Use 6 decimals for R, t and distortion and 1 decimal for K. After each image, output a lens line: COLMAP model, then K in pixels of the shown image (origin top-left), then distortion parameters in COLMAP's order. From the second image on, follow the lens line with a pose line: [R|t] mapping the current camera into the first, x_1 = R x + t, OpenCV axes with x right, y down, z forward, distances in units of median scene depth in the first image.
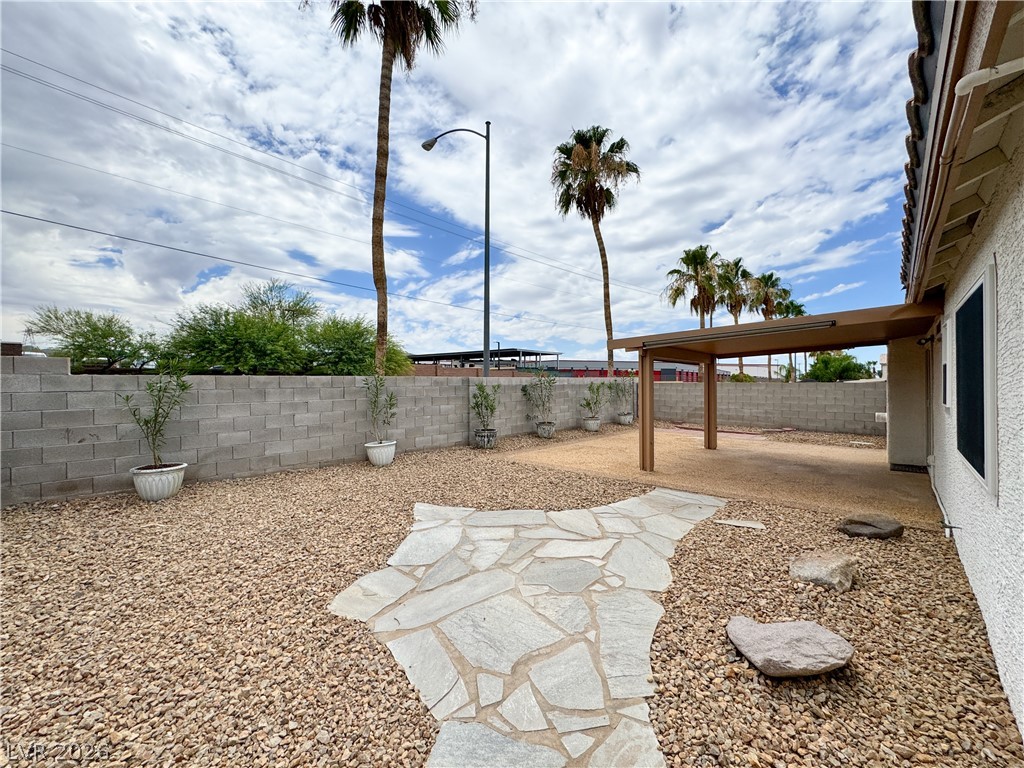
lens RADIAL K [[411.7, 0, 511.3], [0, 411.7, 384.8], [0, 0, 1]] dist [0.001058, 0.000122]
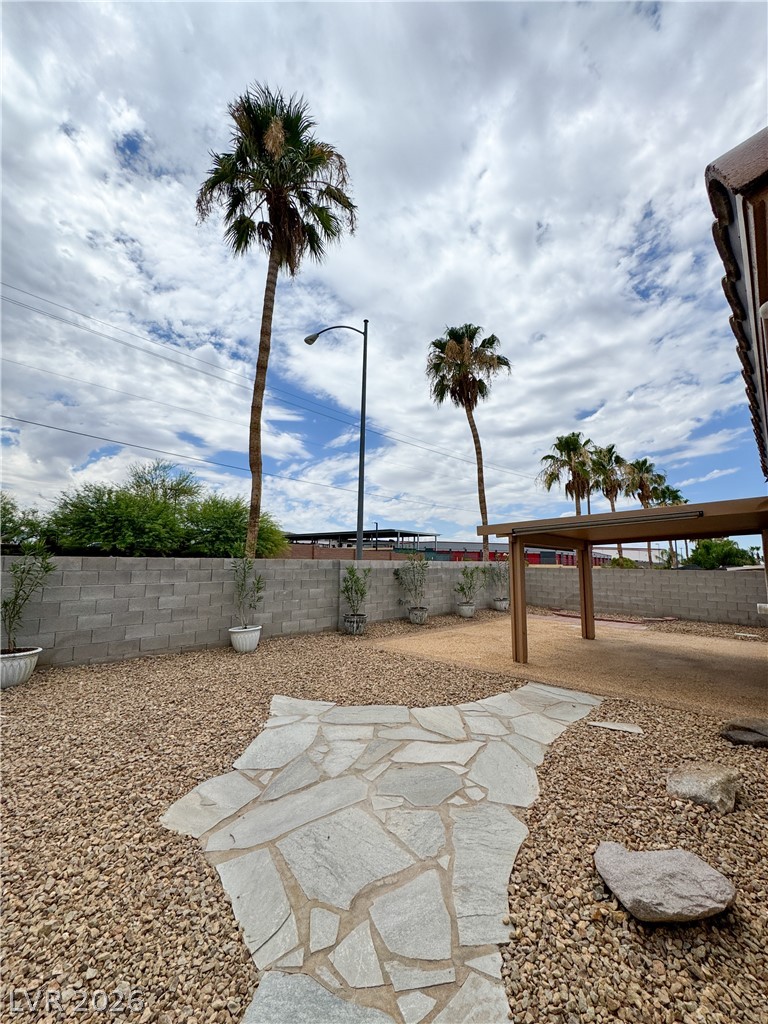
lens RADIAL K [[411.6, 0, 385.6], [0, 411.6, 511.4], [0, 0, 1]] dist [-0.001011, 0.000650]
pose [[0.999835, 0.012784, -0.012895, 0.023474], [-0.014346, 0.991485, -0.129429, -0.010800], [0.011131, 0.129593, 0.991505, 0.002946]]
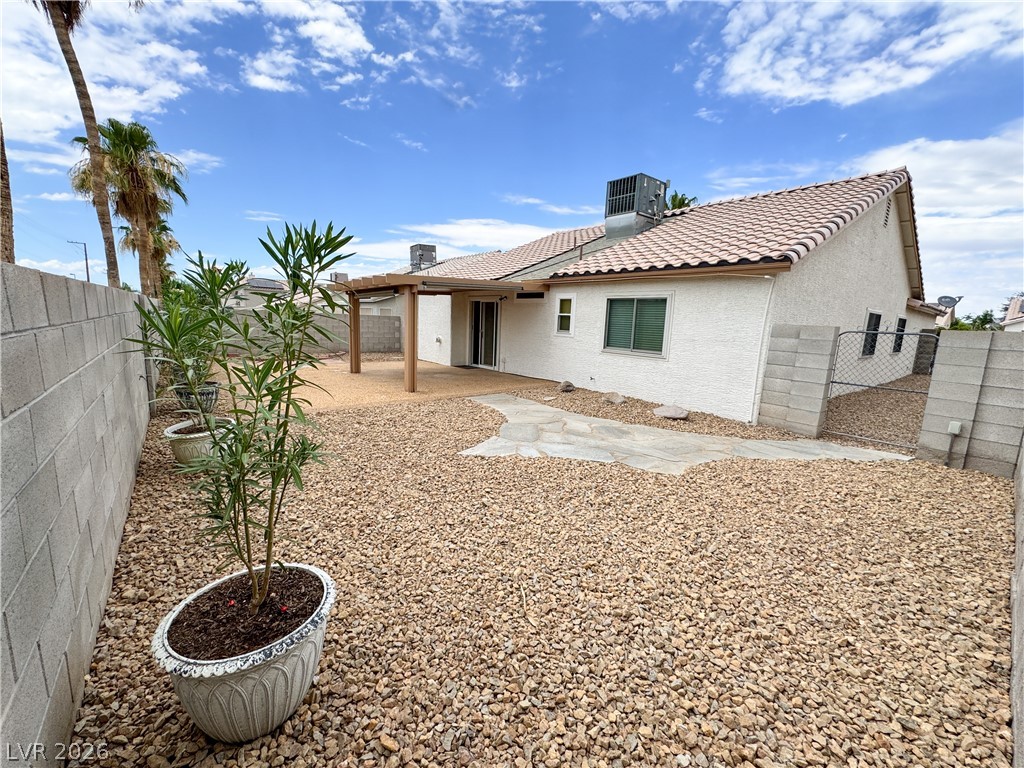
lens RADIAL K [[411.6, 0, 512.0], [0, 411.6, 384.0], [0, 0, 1]] dist [-0.001011, 0.000650]
pose [[0.134948, -0.144570, 0.980249, -0.767765], [-0.035416, 0.987963, 0.150584, -0.001826], [-0.990219, -0.055038, 0.128204, 0.555226]]
